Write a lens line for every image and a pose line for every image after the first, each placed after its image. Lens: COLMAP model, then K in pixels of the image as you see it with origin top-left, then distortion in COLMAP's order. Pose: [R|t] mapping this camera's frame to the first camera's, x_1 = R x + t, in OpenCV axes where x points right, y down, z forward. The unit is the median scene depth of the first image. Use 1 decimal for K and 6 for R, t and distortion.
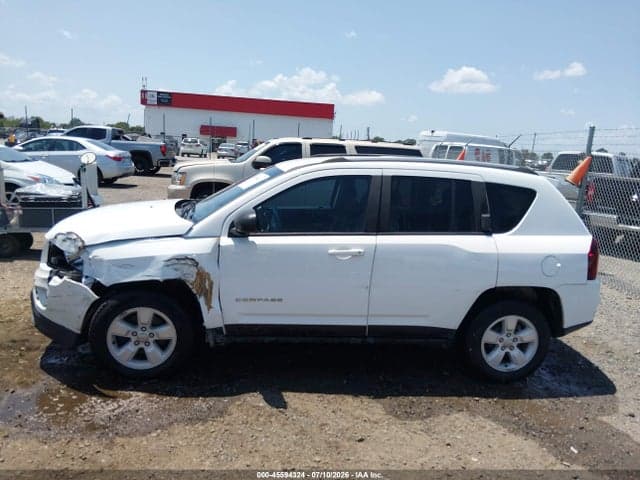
lens RADIAL K [[477.9, 0, 320.0], [0, 477.9, 240.0], [0, 0, 1]] dist [0.109806, -0.177771]
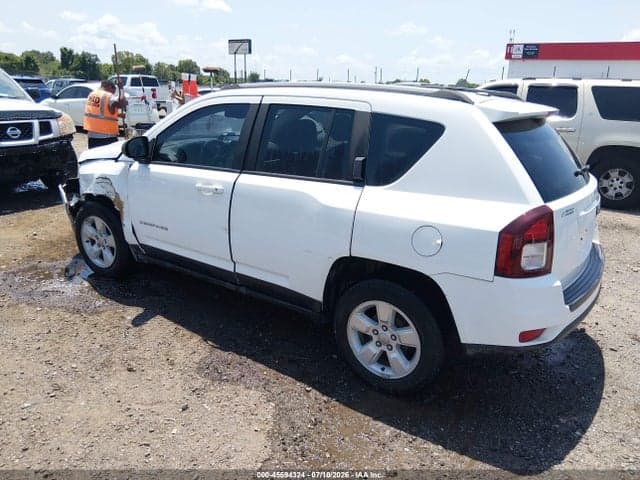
lens RADIAL K [[477.9, 0, 320.0], [0, 477.9, 240.0], [0, 0, 1]] dist [0.109806, -0.177771]
pose [[0.750163, 0.162317, -0.641022, 0.818983], [-0.110168, 0.986535, 0.120881, -0.011315], [0.652011, -0.020061, 0.757944, 0.427519]]
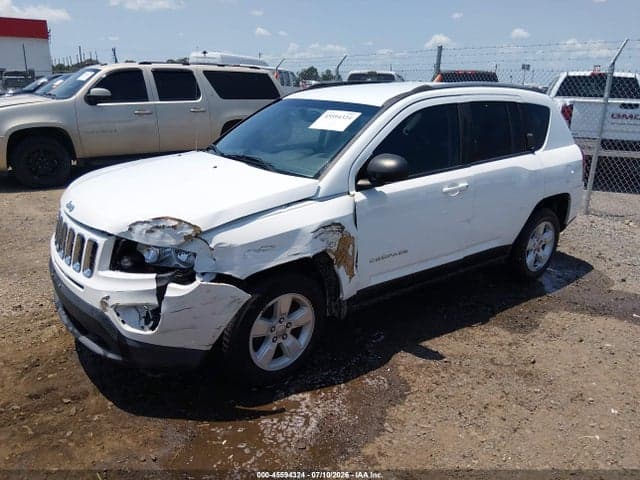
lens RADIAL K [[477.9, 0, 320.0], [0, 477.9, 240.0], [0, 0, 1]] dist [0.109806, -0.177771]
pose [[0.857553, -0.197504, 0.474968, -0.648922], [0.124645, 0.975619, 0.180643, -0.080626], [-0.499065, -0.095709, 0.861263, 0.290860]]
